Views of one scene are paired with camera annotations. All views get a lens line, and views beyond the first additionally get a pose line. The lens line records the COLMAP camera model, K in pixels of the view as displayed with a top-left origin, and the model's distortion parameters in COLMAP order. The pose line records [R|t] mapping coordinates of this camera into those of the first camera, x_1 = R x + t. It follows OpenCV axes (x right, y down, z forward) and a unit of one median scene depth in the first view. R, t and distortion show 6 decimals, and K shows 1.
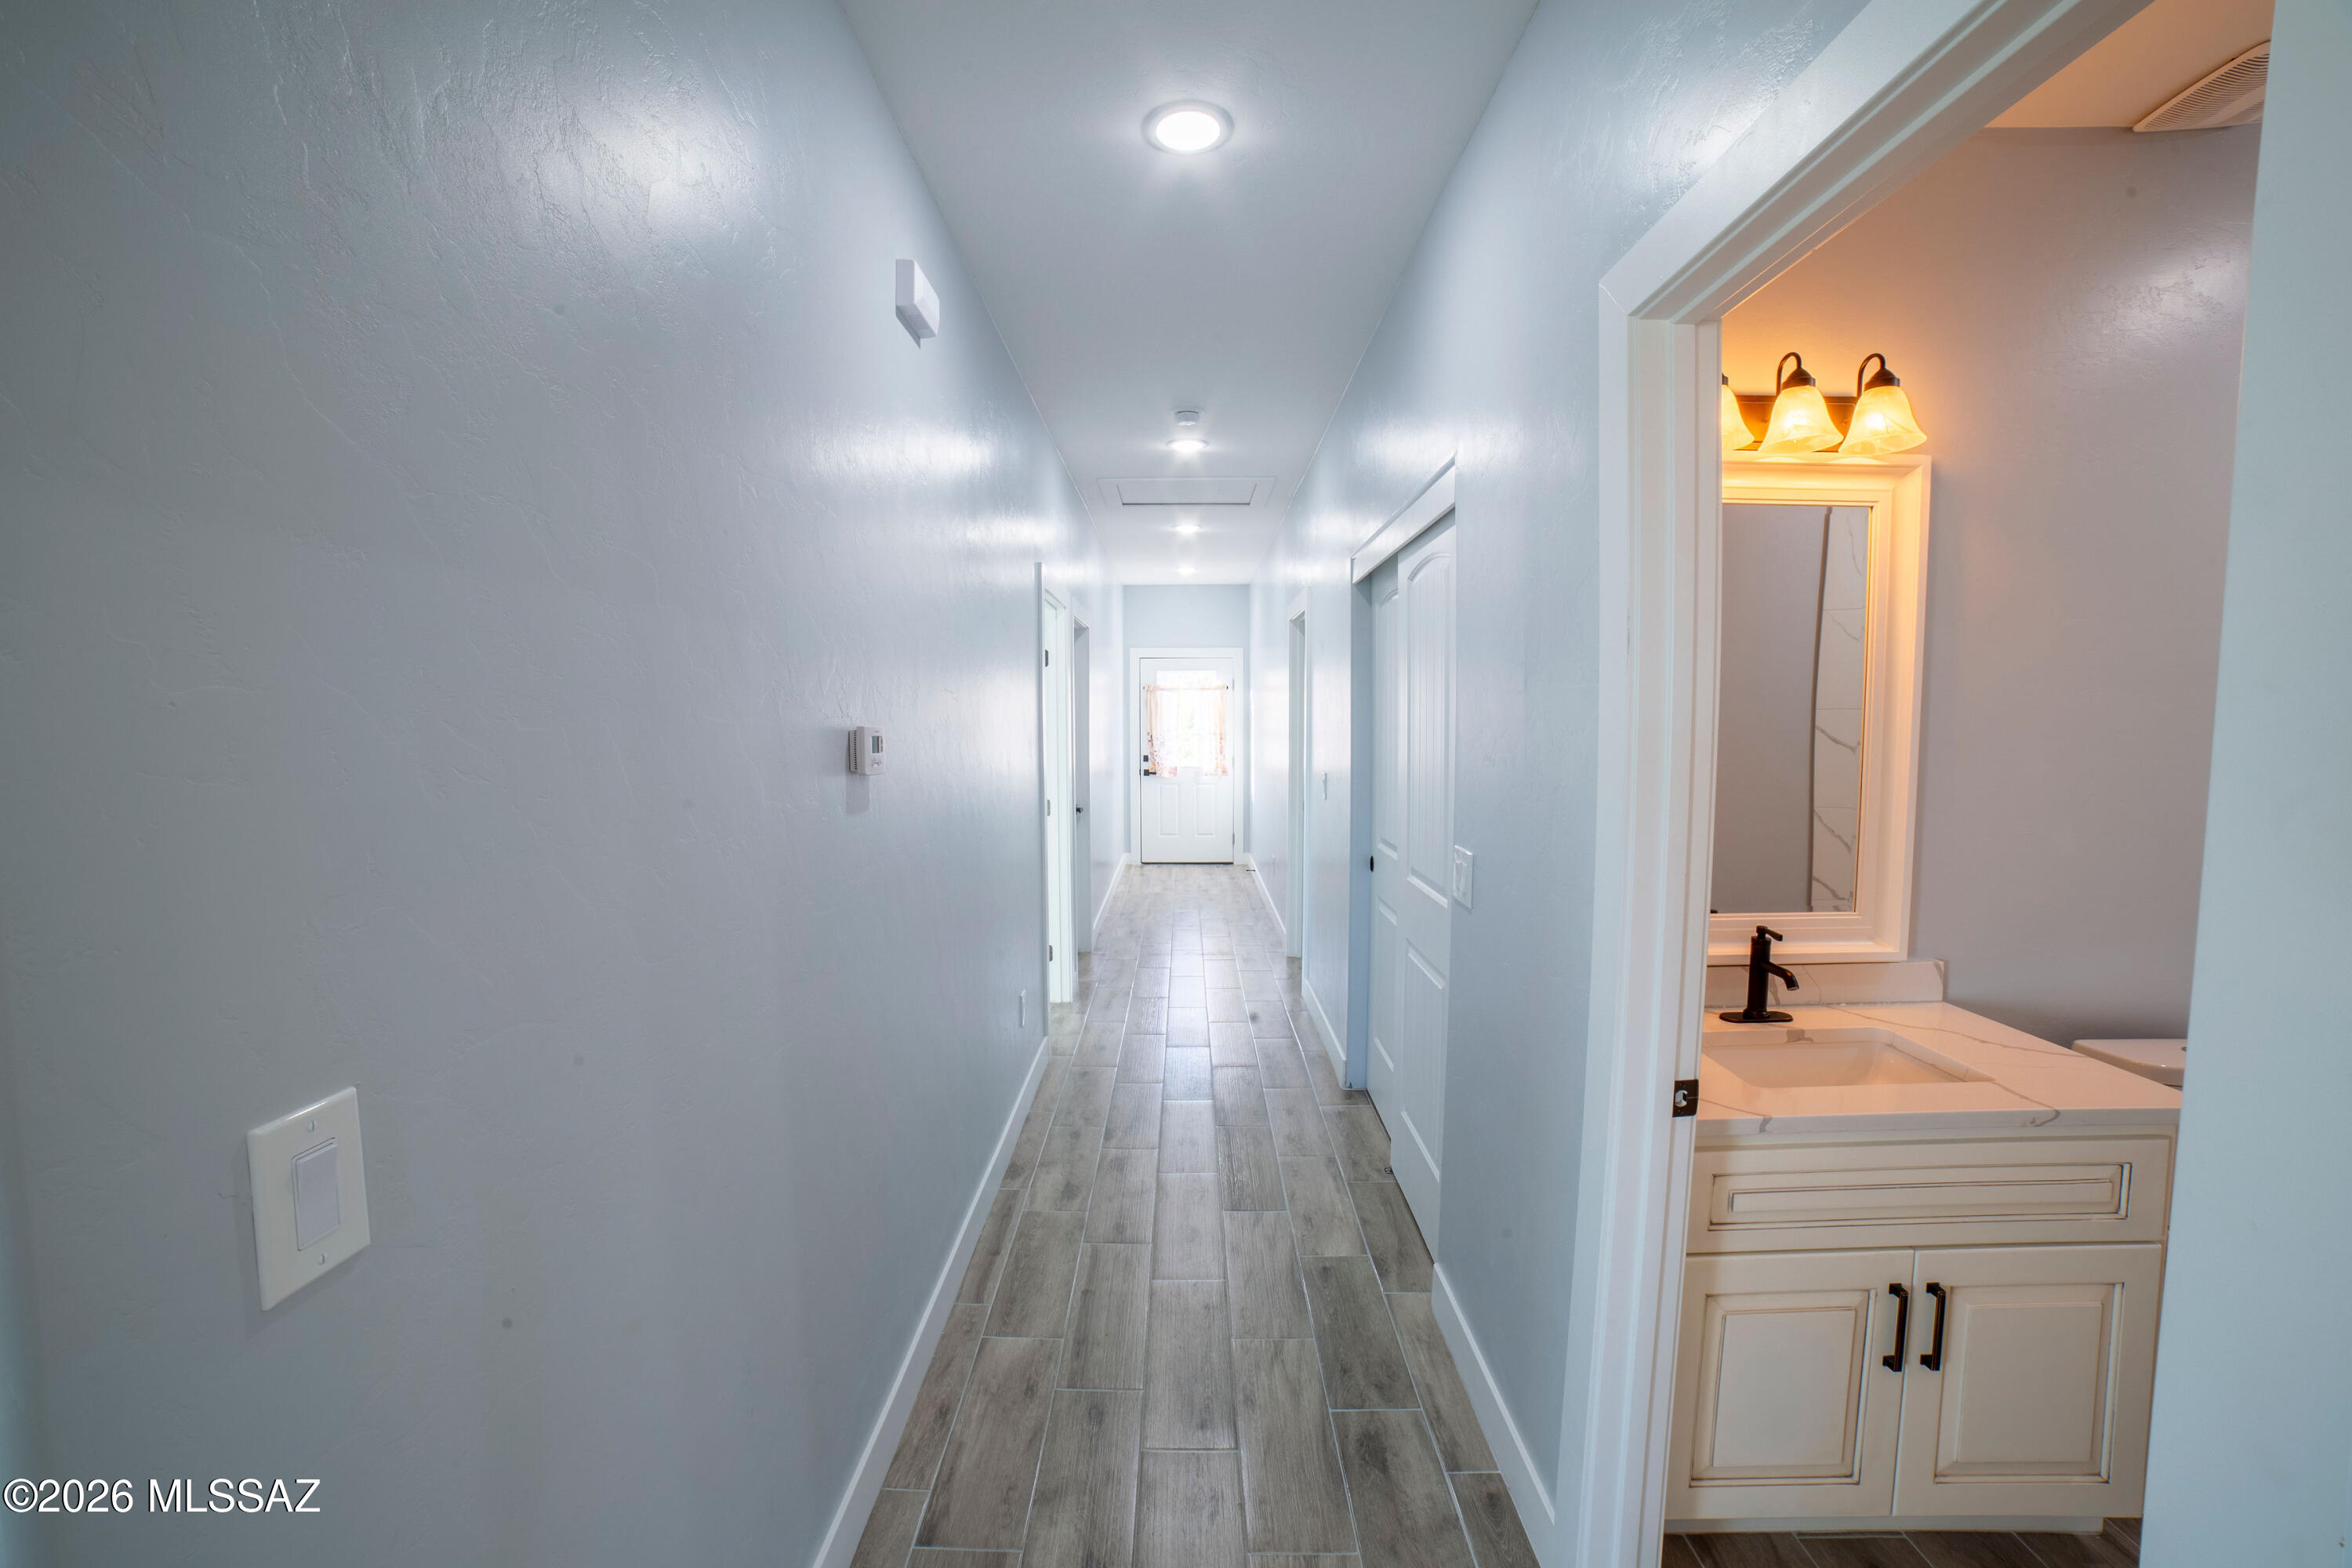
lens RADIAL K [[957.4, 0, 1204.0], [0, 957.4, 778.3], [0, 0, 1]] dist [-0.076441, 0.022687]
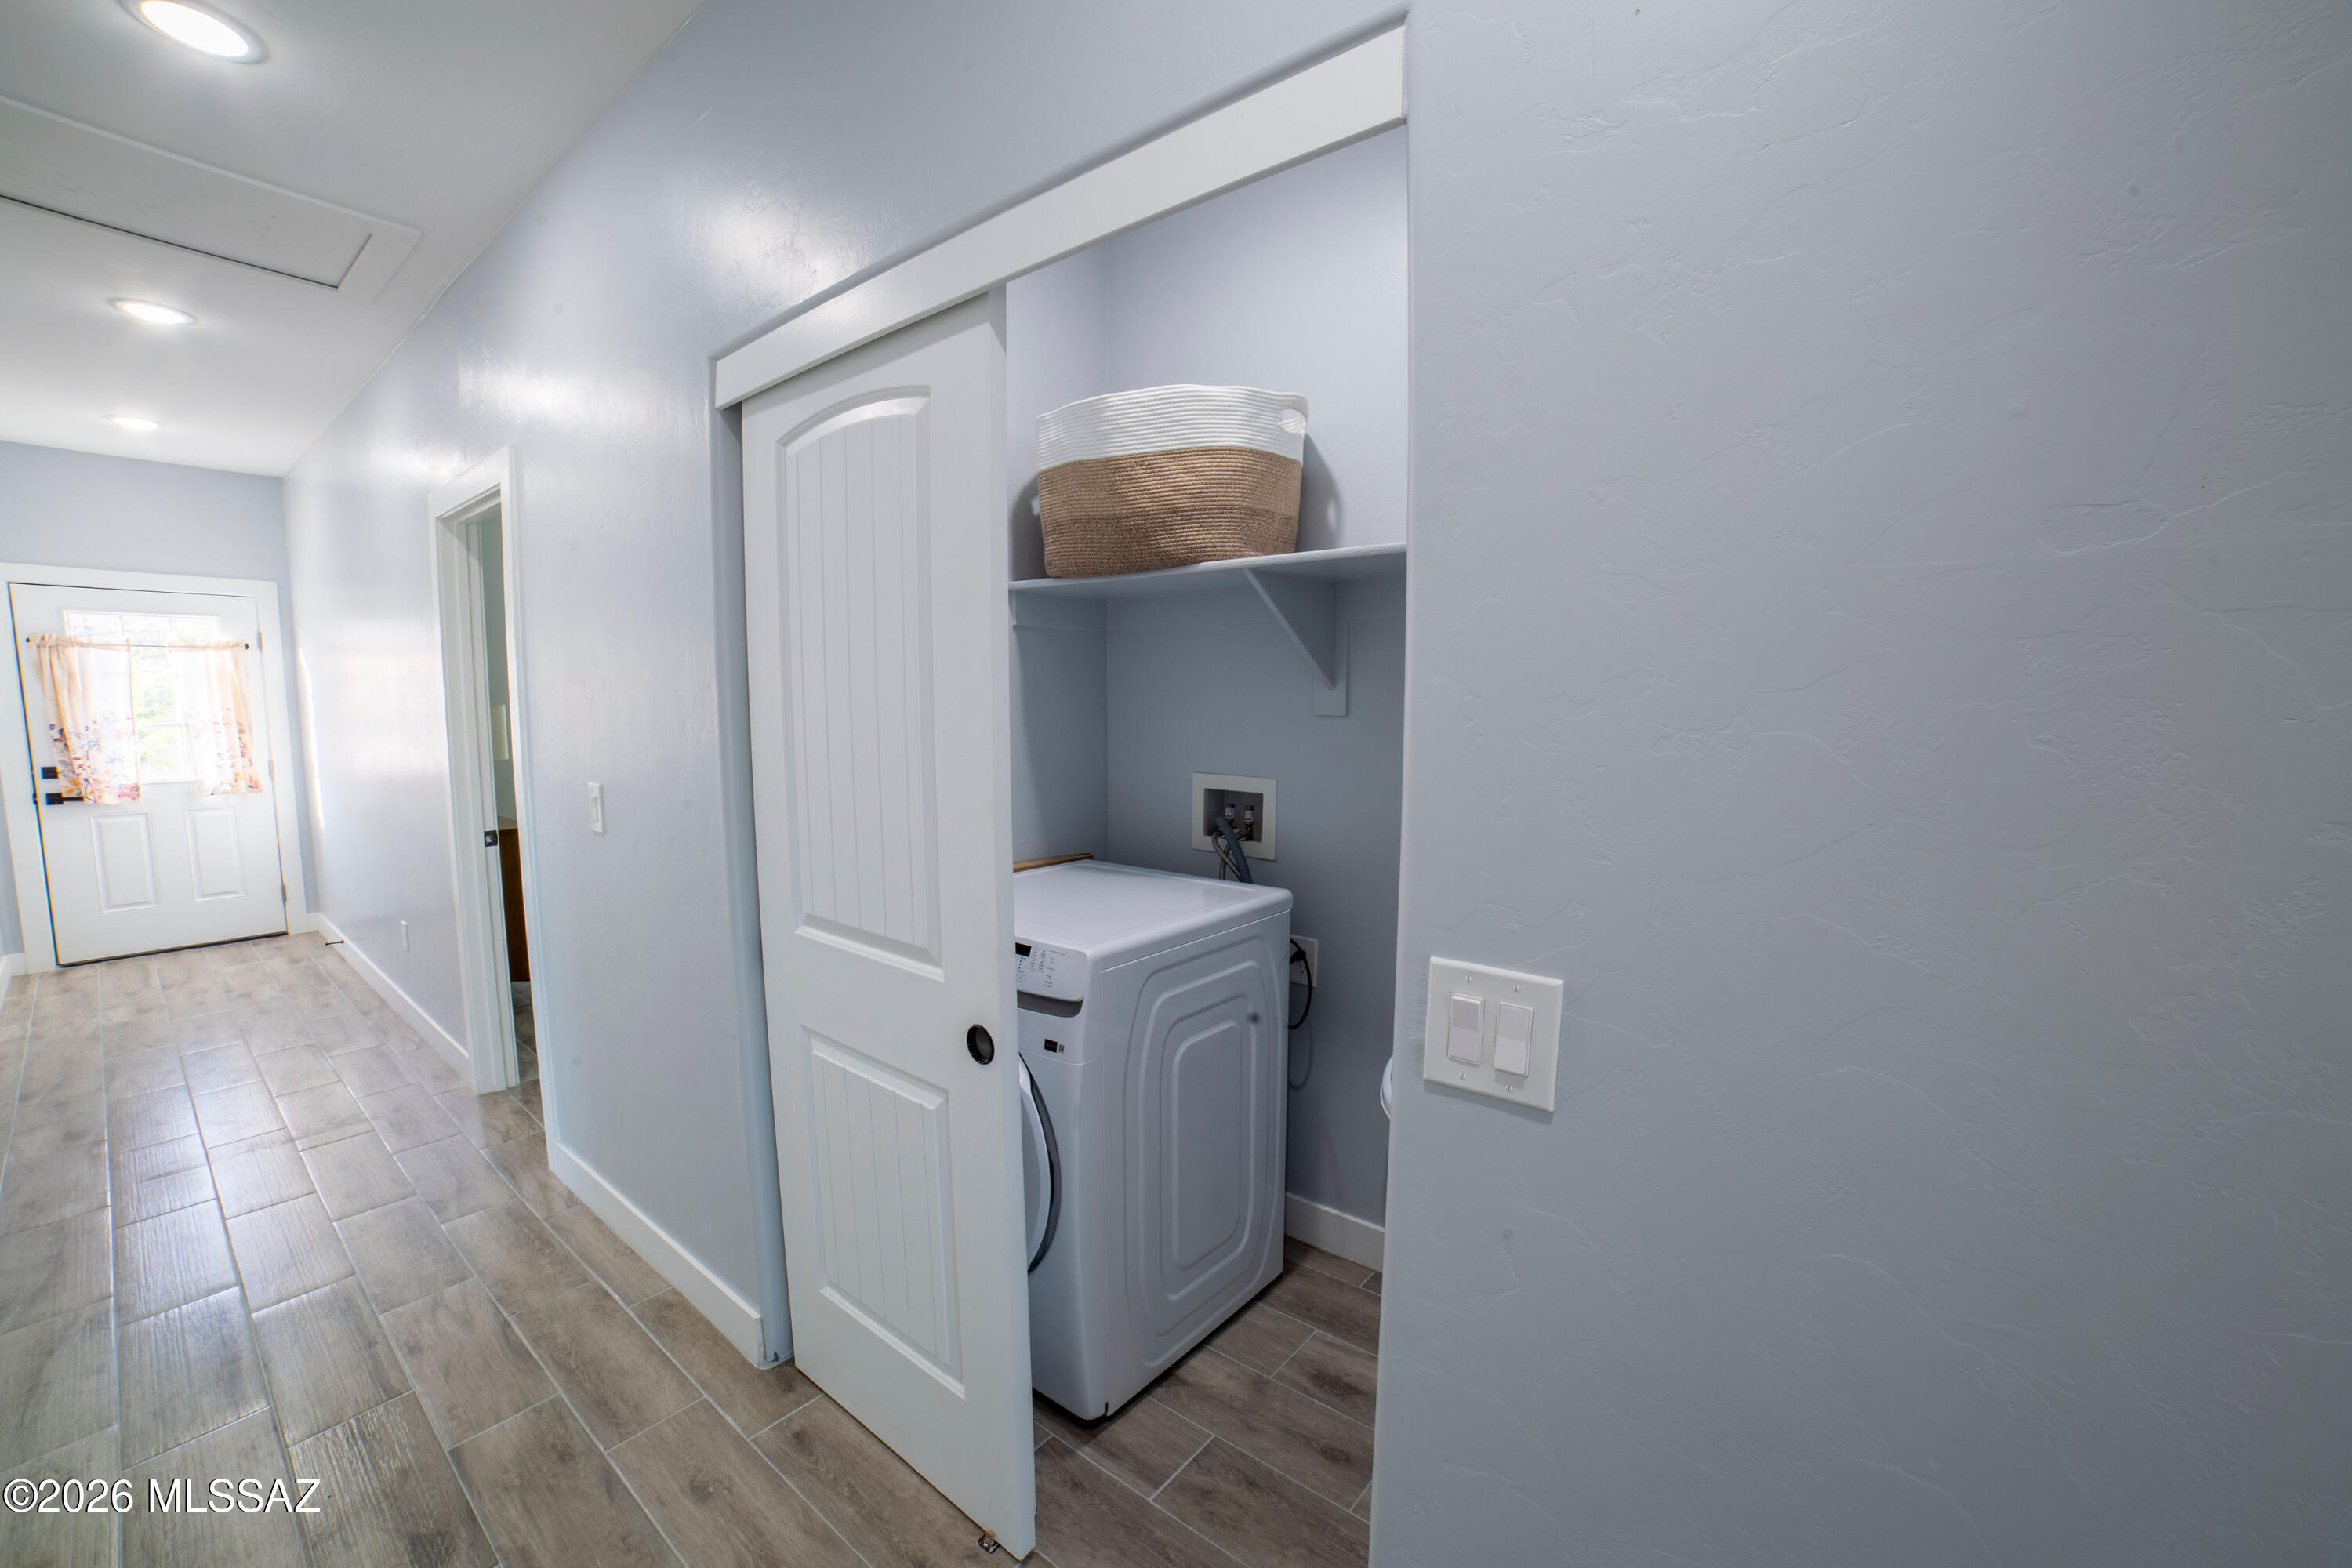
lens RADIAL K [[957.4, 0, 1204.0], [0, 957.4, 778.3], [0, 0, 1]] dist [-0.076441, 0.022687]
pose [[0.645806, -0.070792, 0.760213, -0.024715], [0.053240, 0.997444, 0.047656, -0.006987], [-0.761643, 0.009698, 0.647924, 0.178805]]
